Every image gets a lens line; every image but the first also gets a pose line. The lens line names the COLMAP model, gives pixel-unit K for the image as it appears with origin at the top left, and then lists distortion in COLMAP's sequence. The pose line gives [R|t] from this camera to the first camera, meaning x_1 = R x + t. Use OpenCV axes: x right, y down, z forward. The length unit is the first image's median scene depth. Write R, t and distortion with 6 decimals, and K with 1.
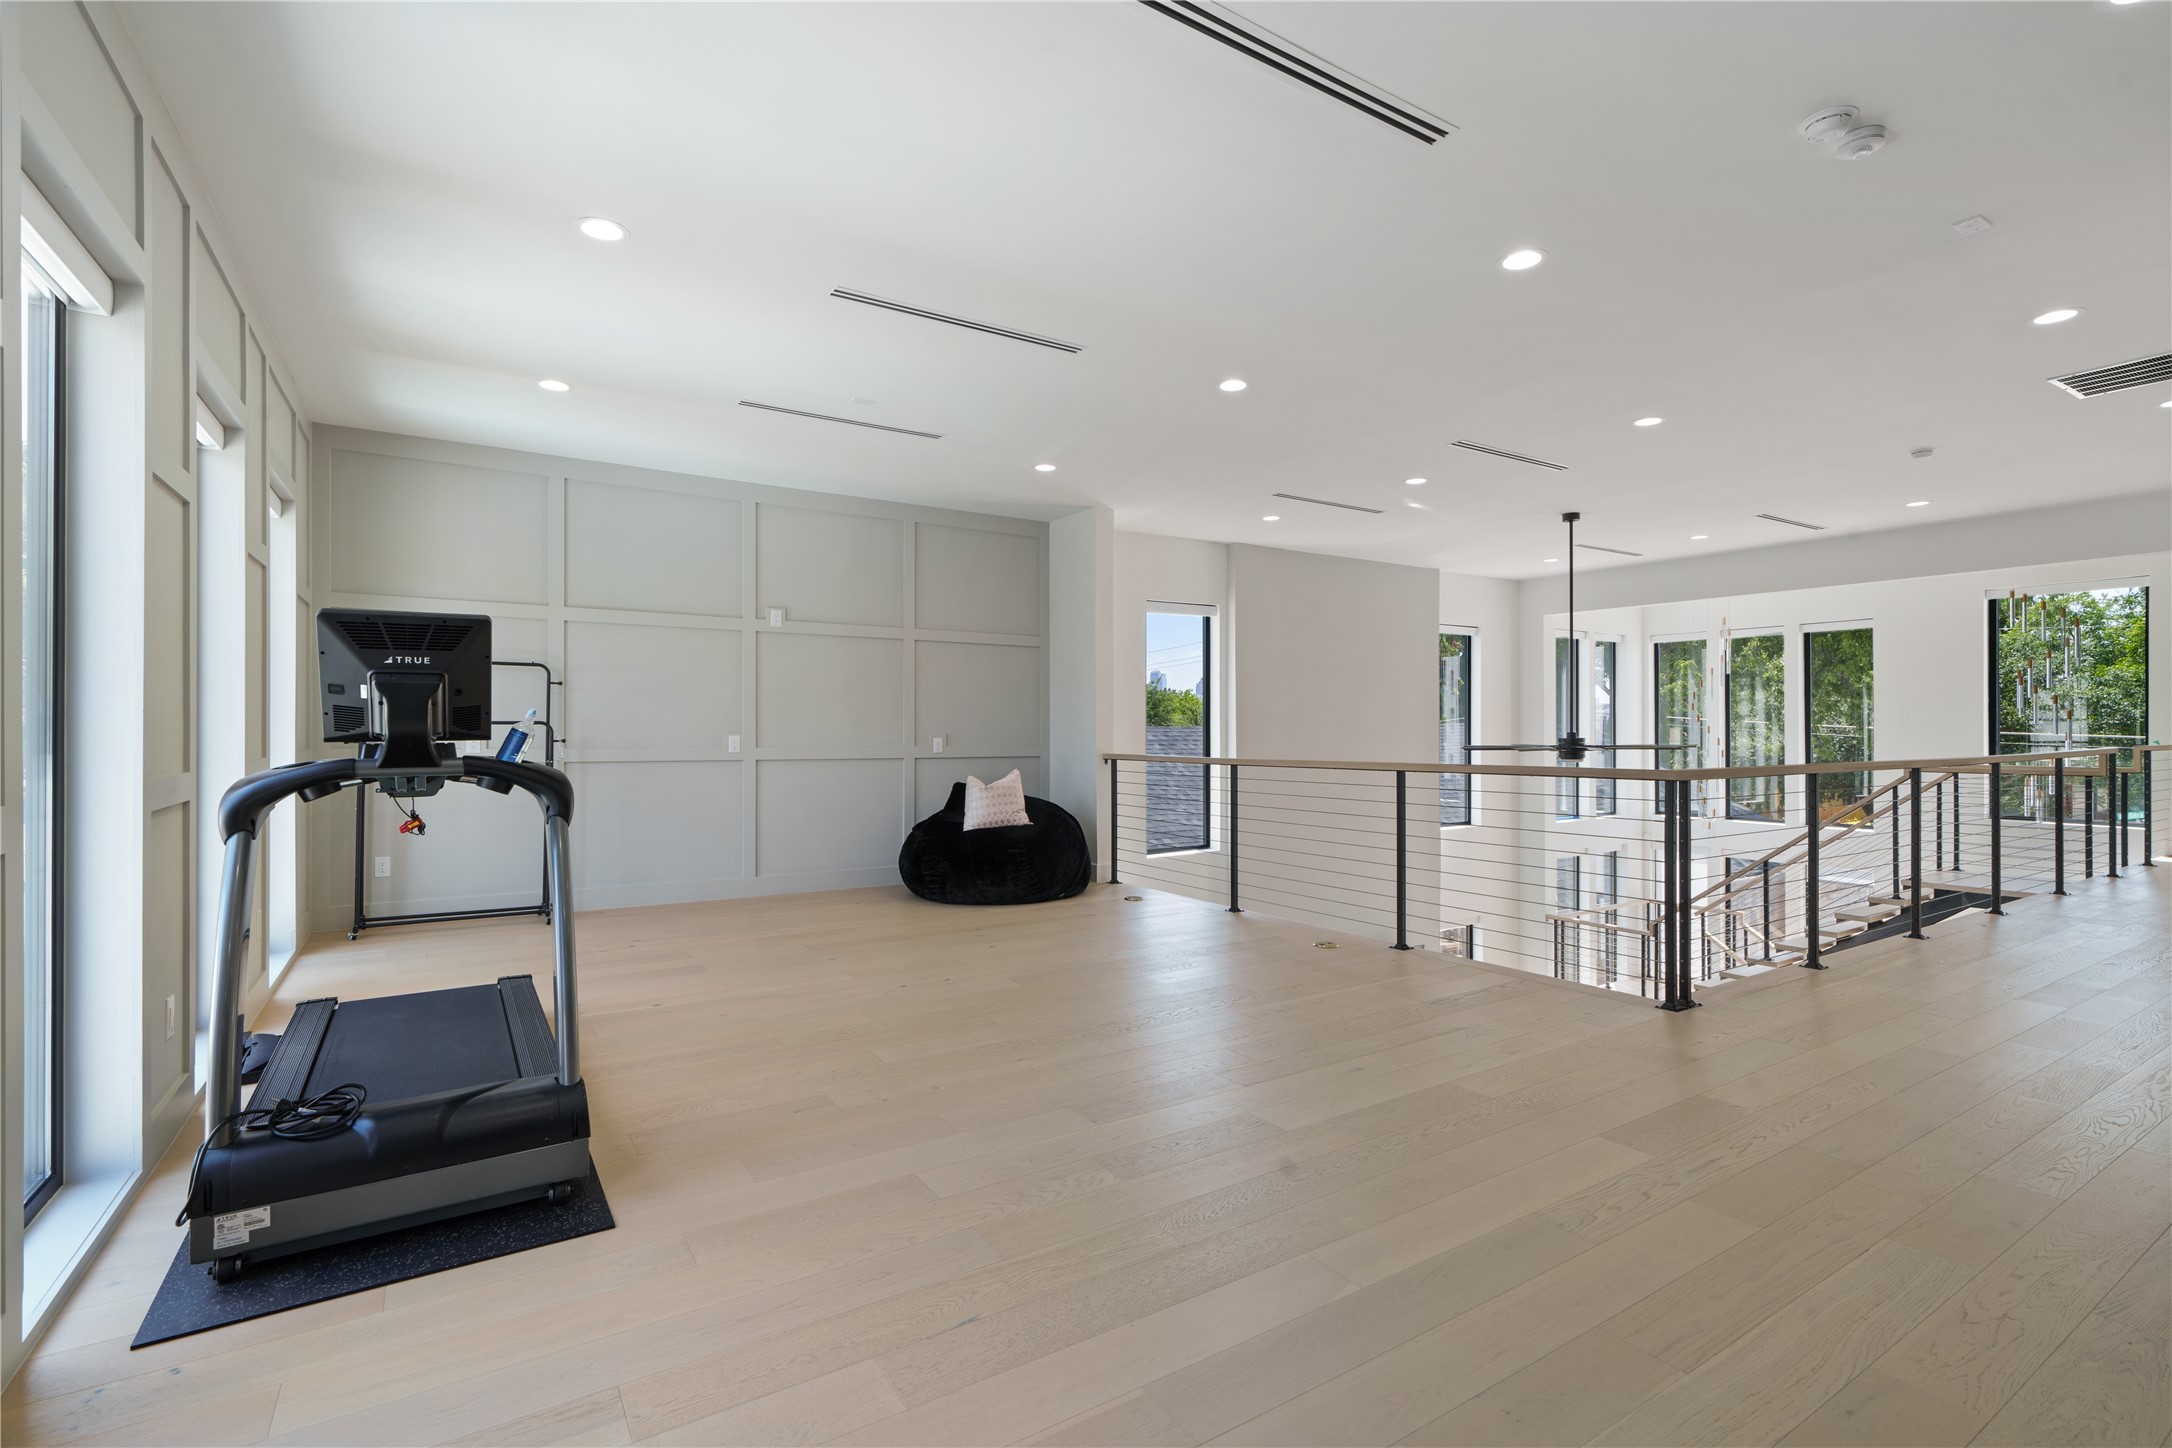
lens RADIAL K [[994.1, 0, 1083.2], [0, 994.1, 730.6], [0, 0, 1]] dist [0.002211, 0.000080]
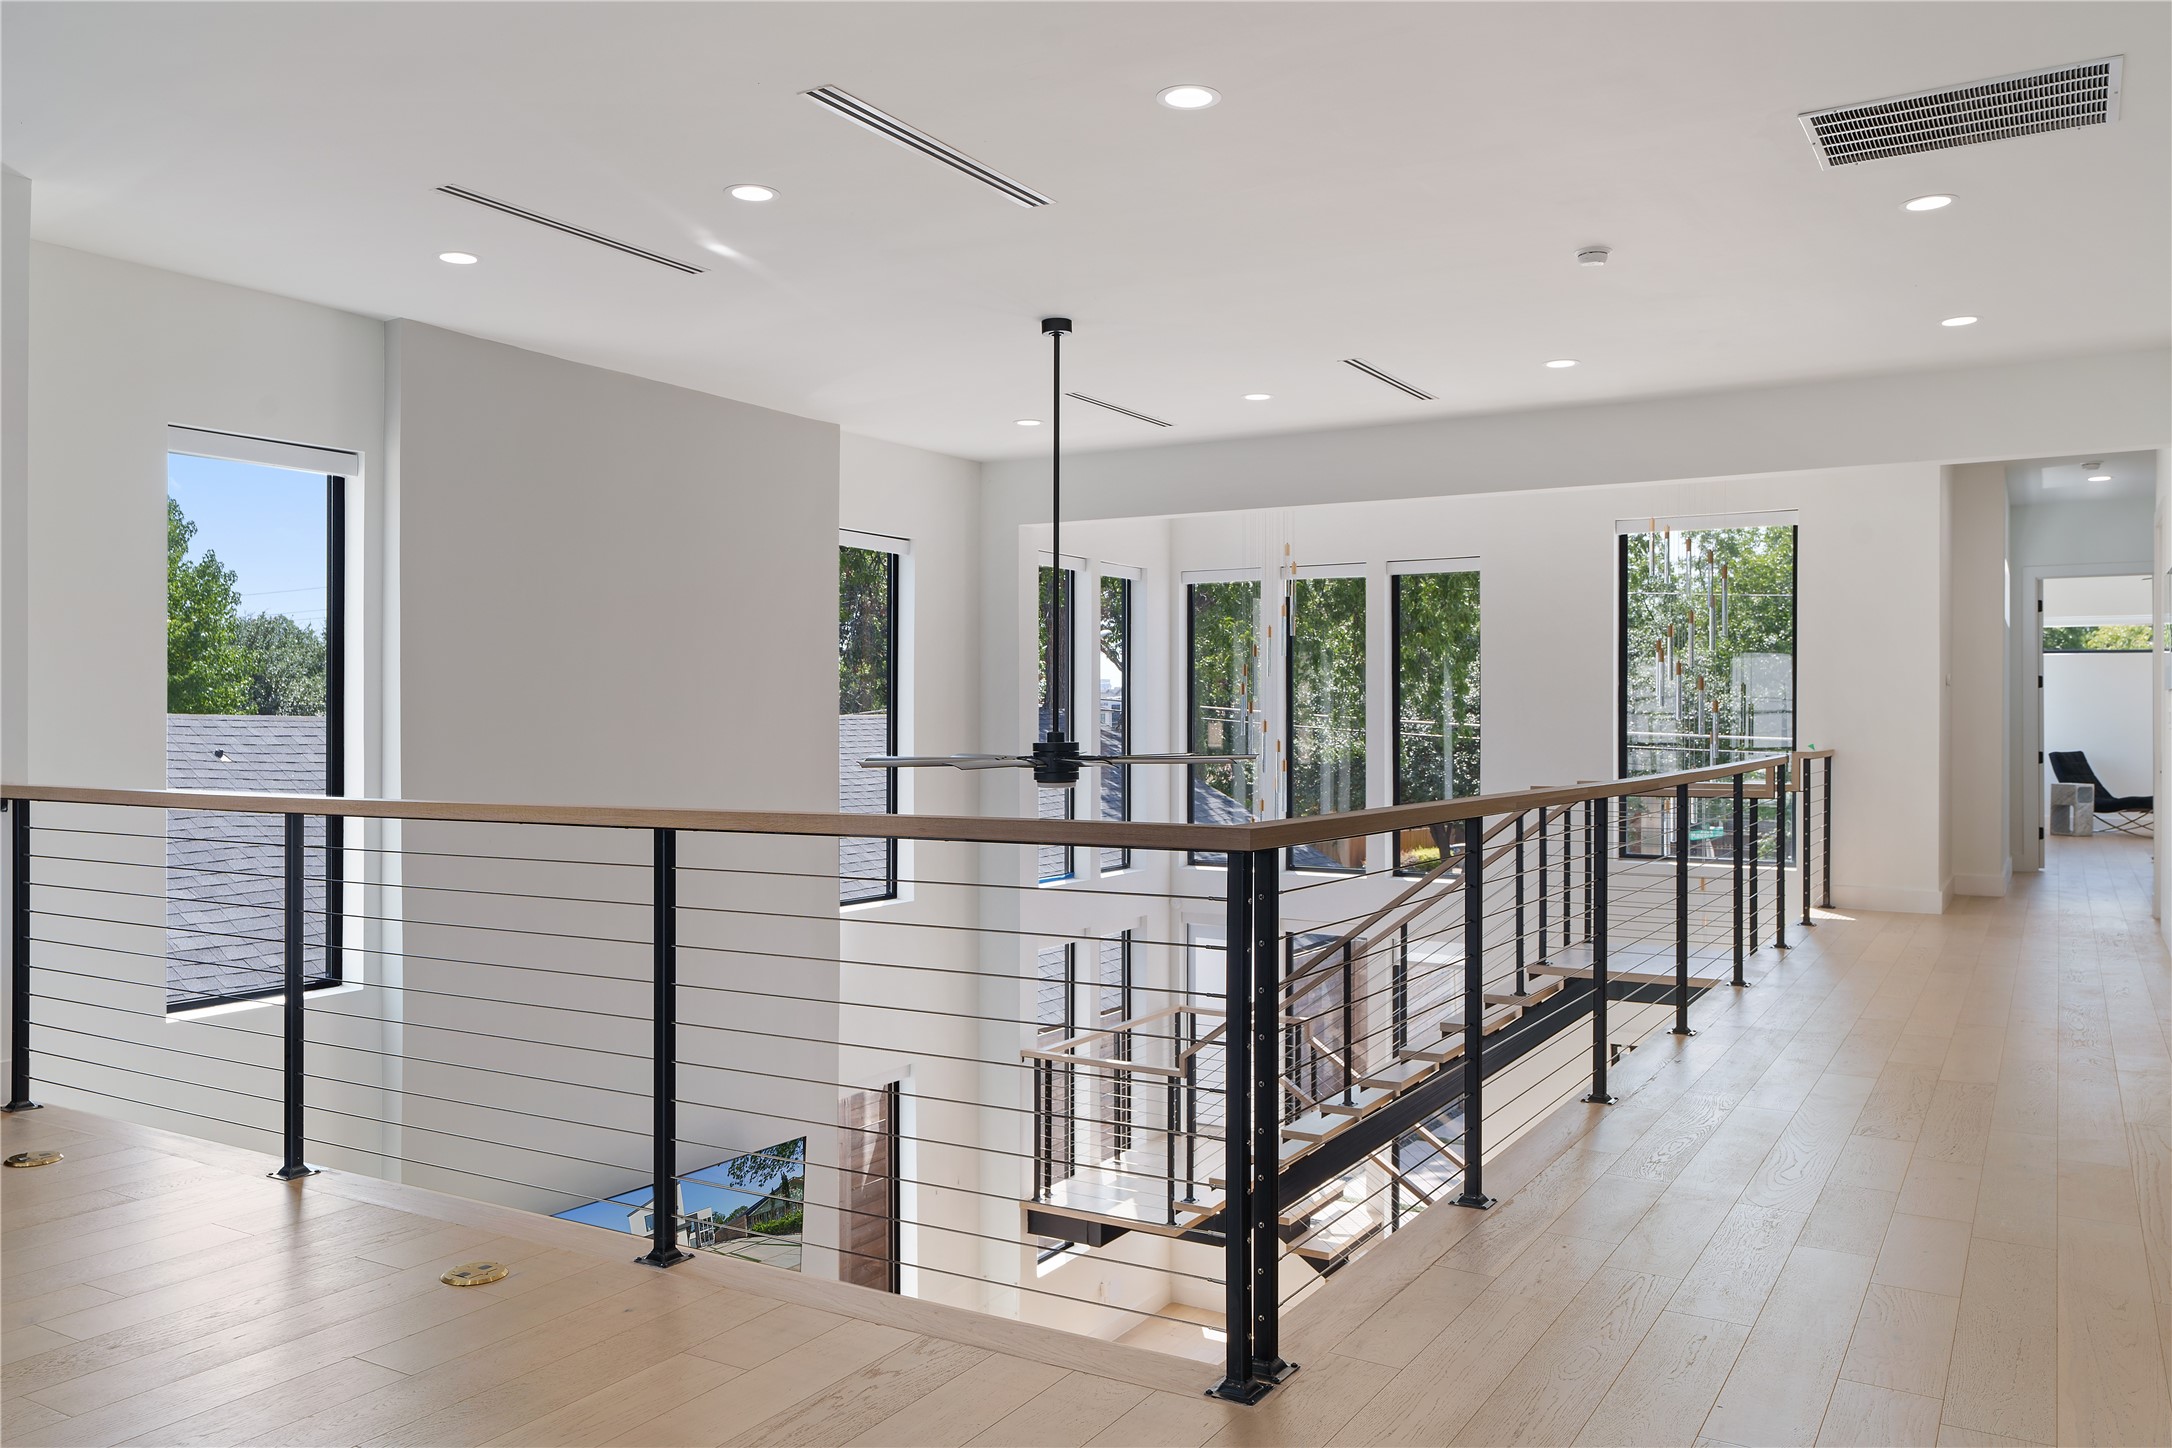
lens RADIAL K [[1631.9, 0, 1085.3], [0, 1631.9, 724.4], [0, 0, 1]] dist [-0.001822, -0.001110]
pose [[0.894498, 0.003163, 0.447062, 0.088533], [-0.002157, 0.999994, -0.002759, -0.000243], [-0.447068, 0.001504, 0.894499, 0.164479]]
